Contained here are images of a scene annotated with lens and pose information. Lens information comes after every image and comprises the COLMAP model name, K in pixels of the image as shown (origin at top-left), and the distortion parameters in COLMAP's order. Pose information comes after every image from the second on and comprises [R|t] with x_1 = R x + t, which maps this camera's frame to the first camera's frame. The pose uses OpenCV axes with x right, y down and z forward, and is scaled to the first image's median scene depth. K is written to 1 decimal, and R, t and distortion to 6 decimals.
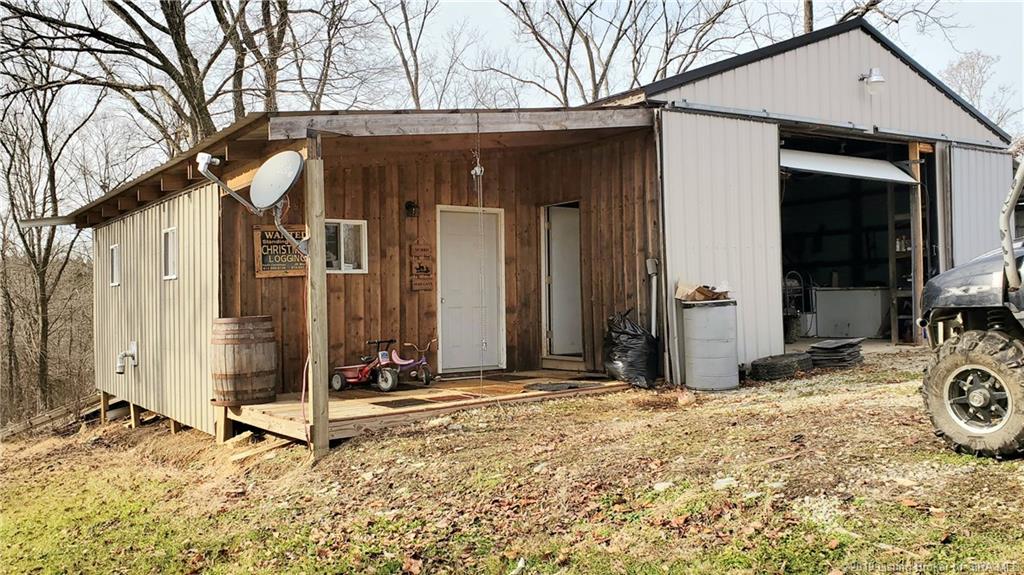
lens RADIAL K [[741.3, 0, 512.0], [0, 741.3, 287.5], [0, 0, 1]] dist [0.029214, -0.003864]
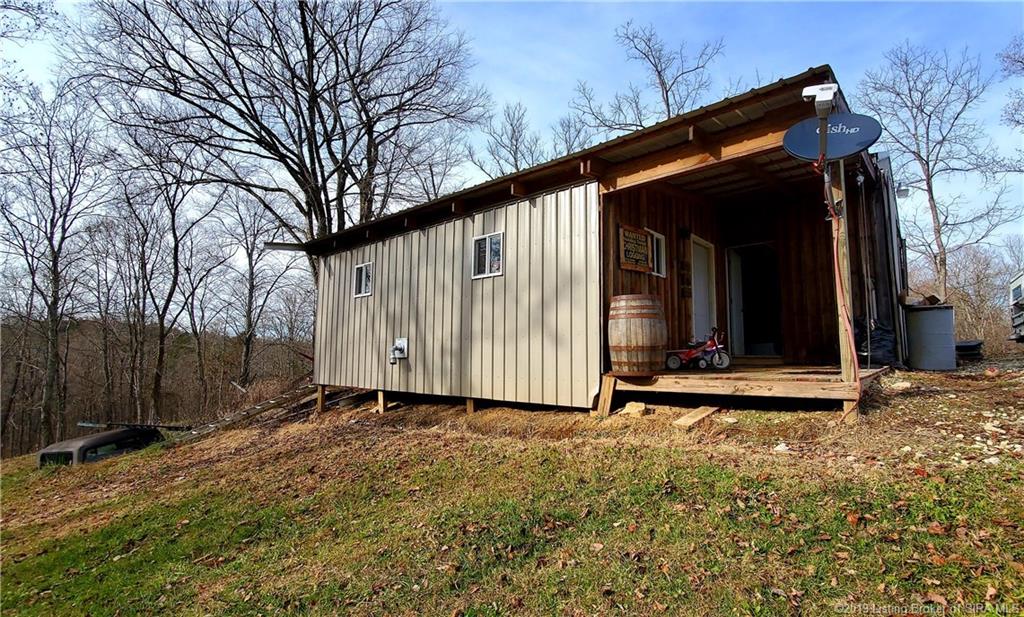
lens RADIAL K [[398.5, 0, 512.2], [0, 398.5, 325.2], [0, 0, 1]] dist [0.001912, 0.000145]
pose [[0.971379, 0.042013, 0.233789, -0.653086], [-0.026872, 0.997352, -0.067580, 0.121490], [-0.236009, 0.059363, 0.969936, 0.456861]]
